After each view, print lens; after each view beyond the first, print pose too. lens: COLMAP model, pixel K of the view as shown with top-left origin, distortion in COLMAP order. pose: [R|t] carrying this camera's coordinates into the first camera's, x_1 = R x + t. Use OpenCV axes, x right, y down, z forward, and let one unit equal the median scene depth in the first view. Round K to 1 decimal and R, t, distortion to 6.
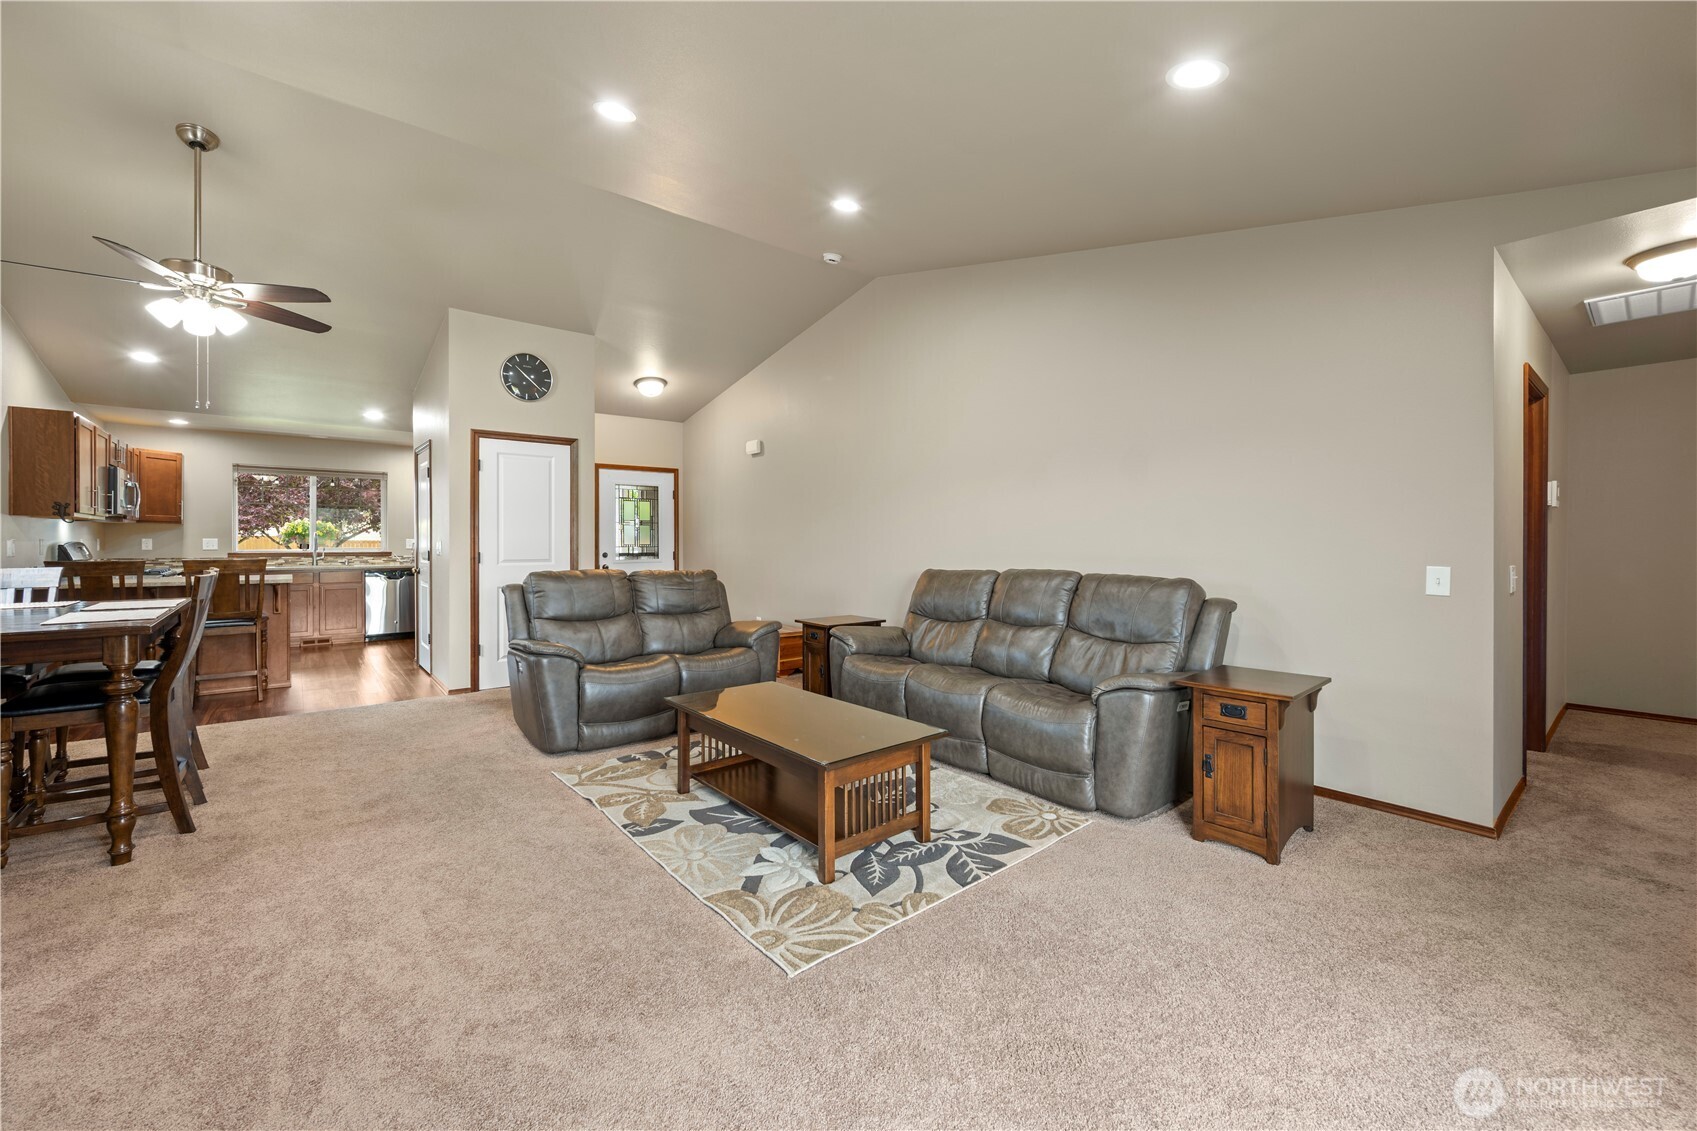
lens RADIAL K [[665.6, 0, 846.3], [0, 665.6, 540.5], [0, 0, 1]] dist [0.000507, -0.000021]
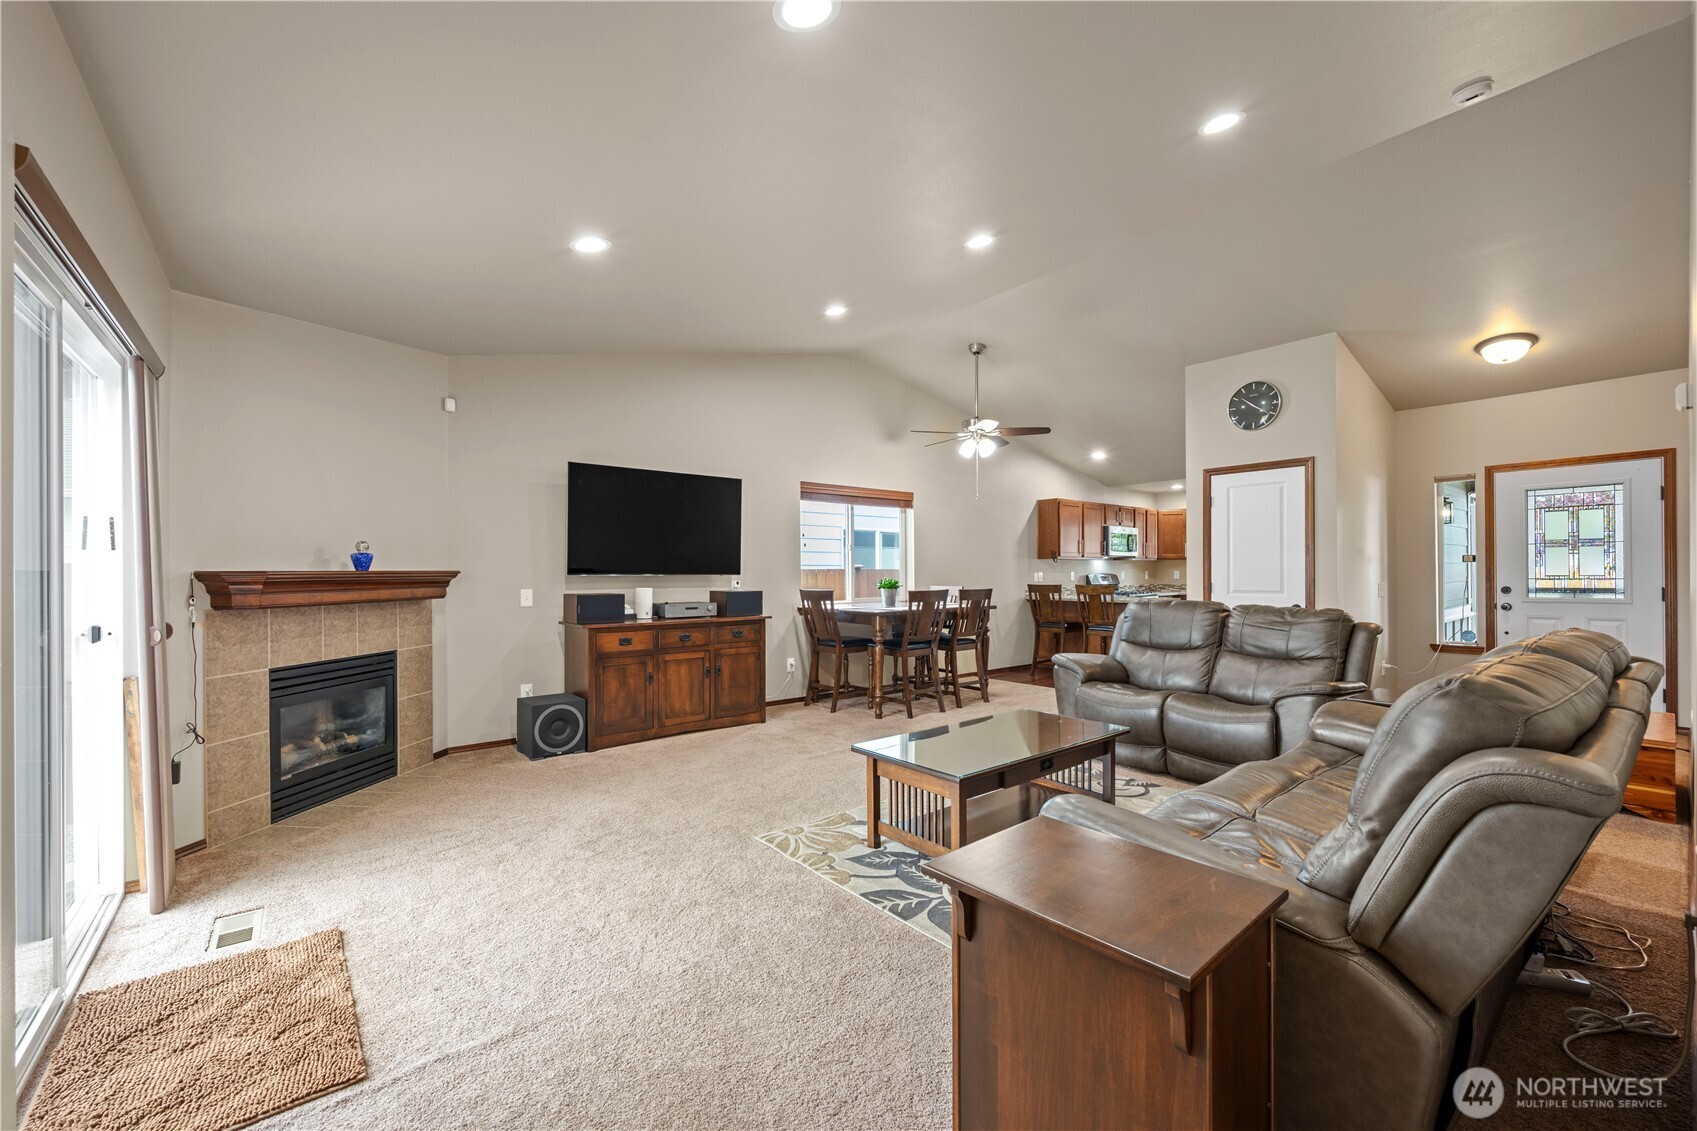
lens RADIAL K [[665.6, 0, 851.3], [0, 665.6, 573.5], [0, 0, 1]] dist [0.000507, -0.000021]
pose [[0.008132, 0.000250, -0.999967, 0.587443], [0.004579, 0.999989, 0.000288, 0.000381], [0.999956, -0.004581, 0.008130, 0.460445]]
